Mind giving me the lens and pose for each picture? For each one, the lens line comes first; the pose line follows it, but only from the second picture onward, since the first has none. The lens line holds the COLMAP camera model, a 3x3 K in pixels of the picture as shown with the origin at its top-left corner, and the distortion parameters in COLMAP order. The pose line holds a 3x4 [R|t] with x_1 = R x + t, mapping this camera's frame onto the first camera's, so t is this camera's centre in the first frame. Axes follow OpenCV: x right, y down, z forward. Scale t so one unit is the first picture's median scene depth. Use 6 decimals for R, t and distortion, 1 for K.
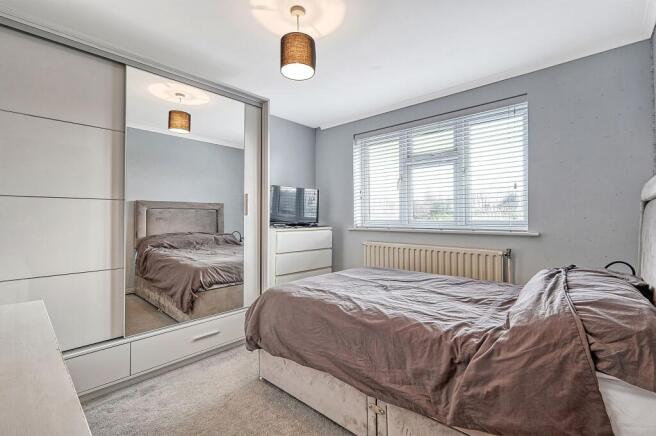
lens RADIAL K [[290.8, 0, 317.5], [0, 290.8, 216.8], [0, 0, 1]] dist [0.001766, 0.000119]
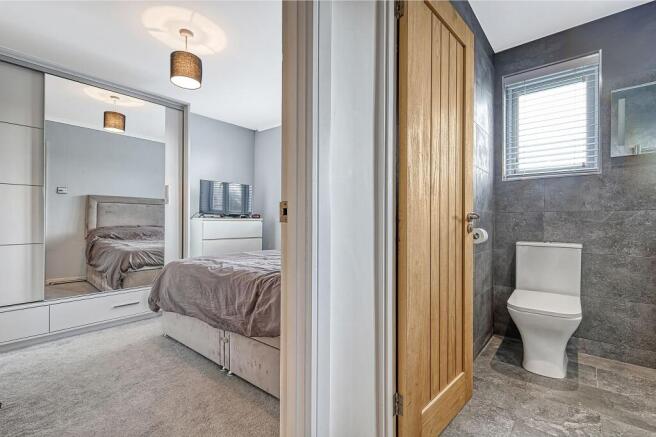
lens RADIAL K [[295.0, 0, 329.2], [0, 295.0, 224.5], [0, 0, 1]] dist [-0.001591, -0.000516]
pose [[0.998397, 0.002262, 0.056551, 0.368600], [-0.002773, 0.999956, 0.008946, 0.072052], [-0.056528, -0.009088, 0.998360, -0.229756]]
